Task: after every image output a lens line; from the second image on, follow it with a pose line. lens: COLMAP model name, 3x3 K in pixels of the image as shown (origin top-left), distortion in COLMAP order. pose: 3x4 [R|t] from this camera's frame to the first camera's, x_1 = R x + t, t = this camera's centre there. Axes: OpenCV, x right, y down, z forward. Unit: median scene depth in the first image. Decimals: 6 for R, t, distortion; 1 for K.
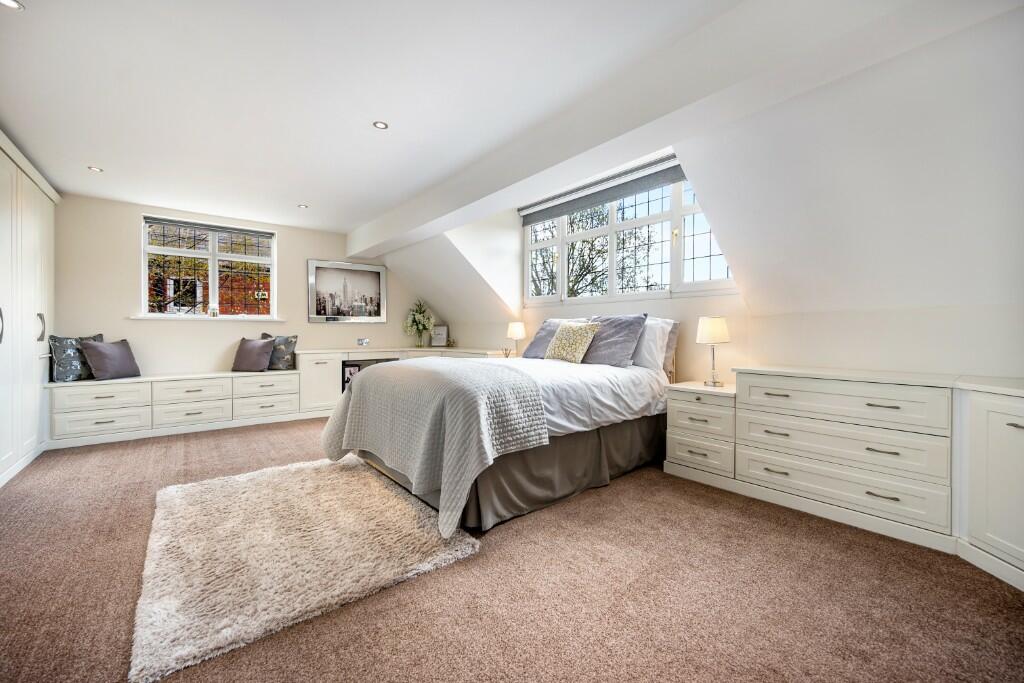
lens RADIAL K [[404.9, 0, 520.8], [0, 404.9, 335.9], [0, 0, 1]] dist [-0.003925, -0.000116]
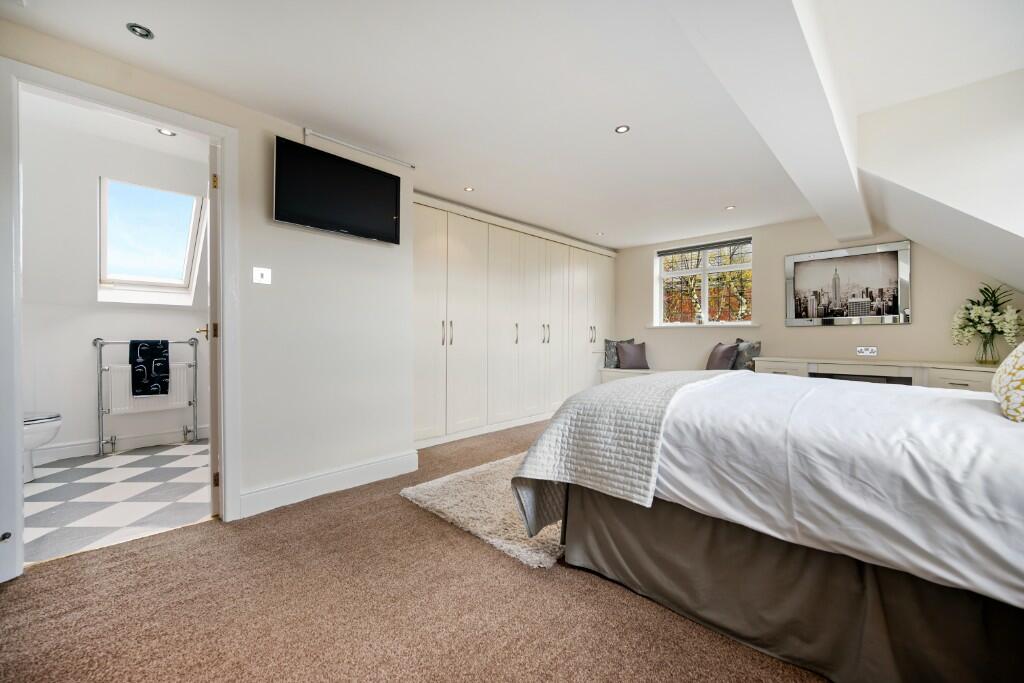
lens RADIAL K [[404.9, 0, 509.3], [0, 404.9, 337.9], [0, 0, 1]] dist [-0.003925, -0.000116]
pose [[0.102847, 0.001685, -0.994696, 0.382693], [-0.010240, 0.999947, 0.000635, -0.003520], [0.994644, 0.010120, 0.102859, 0.384967]]
